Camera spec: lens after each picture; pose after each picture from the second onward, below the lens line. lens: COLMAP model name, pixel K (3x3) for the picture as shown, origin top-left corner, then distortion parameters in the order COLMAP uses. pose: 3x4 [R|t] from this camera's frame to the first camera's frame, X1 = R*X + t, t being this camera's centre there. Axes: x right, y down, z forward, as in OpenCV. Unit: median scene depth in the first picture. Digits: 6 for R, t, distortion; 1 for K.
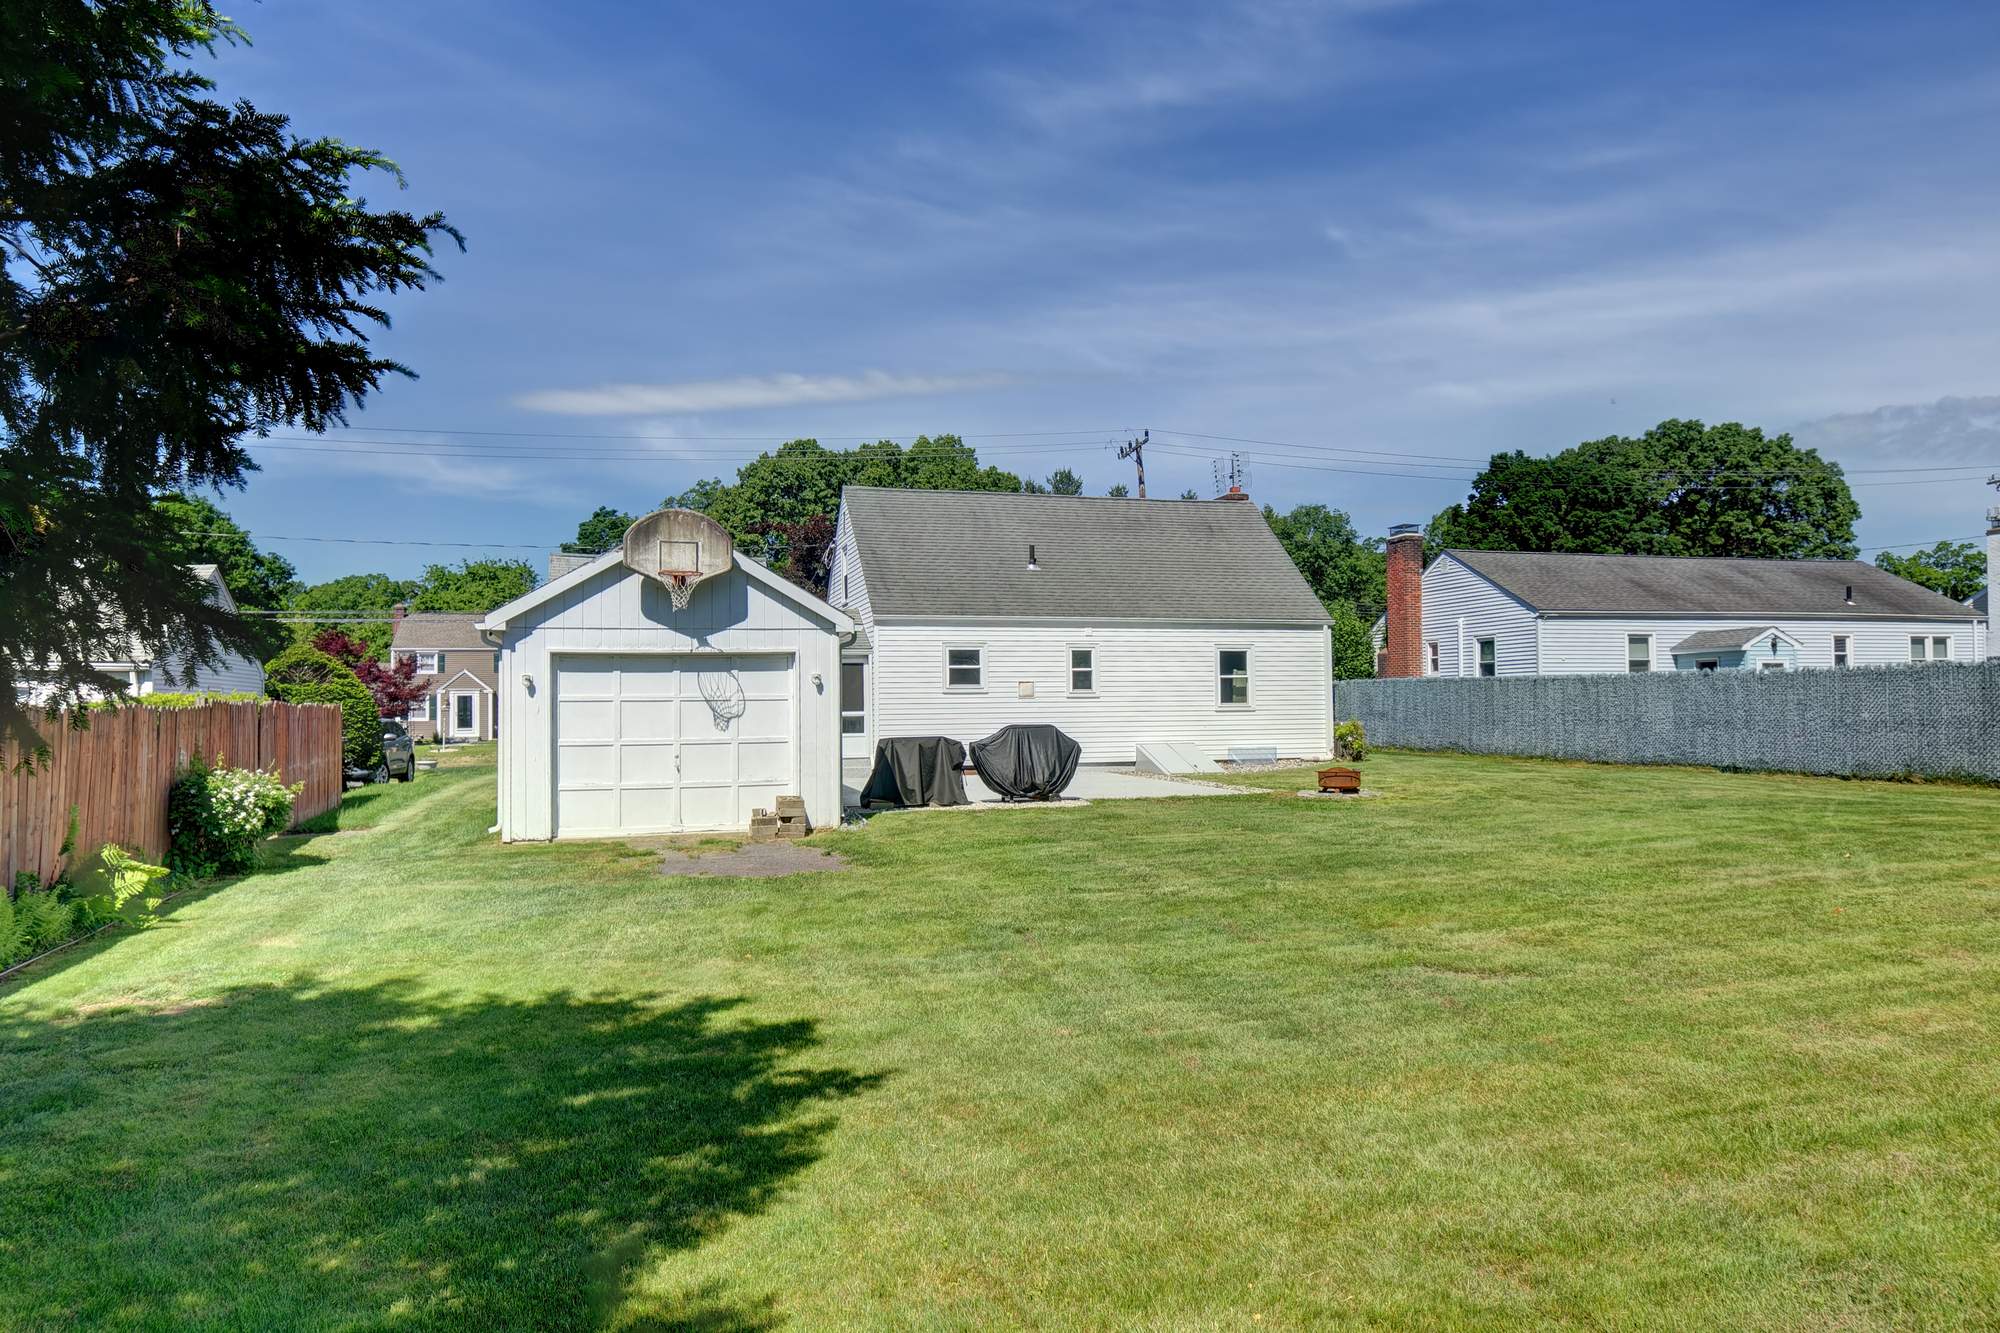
lens RADIAL K [[1326.9, 0, 982.8], [0, 1326.9, 660.4], [0, 0, 1]] dist [0.021855, -0.009270]
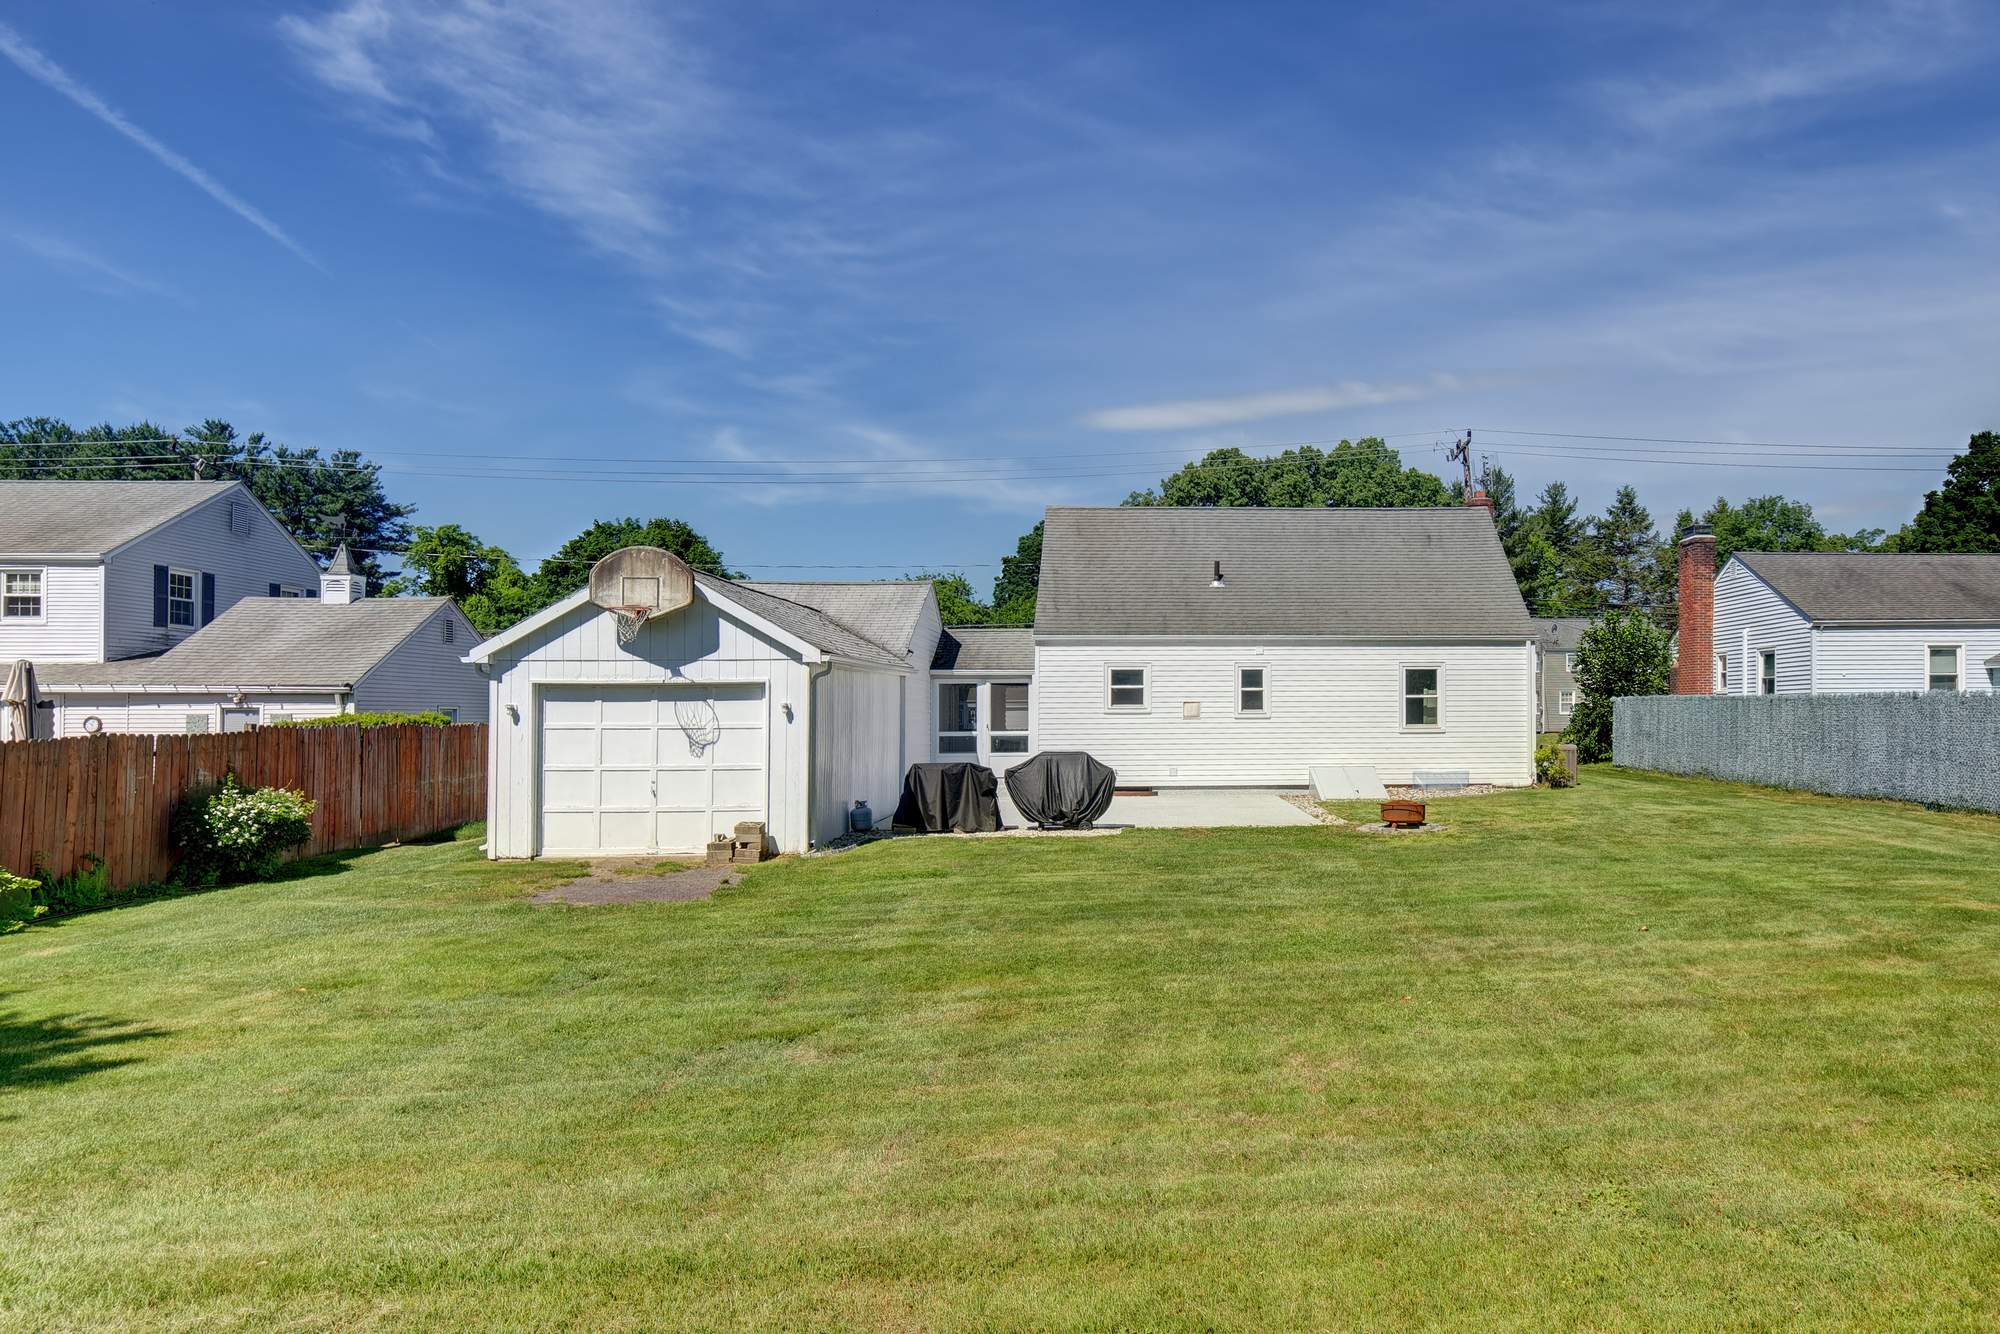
lens RADIAL K [[1326.9, 0, 1167.5], [0, 1326.9, 713.1], [0, 0, 1]] dist [0.021855, -0.009270]
pose [[0.973573, 0.004534, -0.228333, 0.279373], [0.003689, 0.999360, 0.035571, -0.012307], [0.228348, -0.035473, 0.972933, 0.047439]]
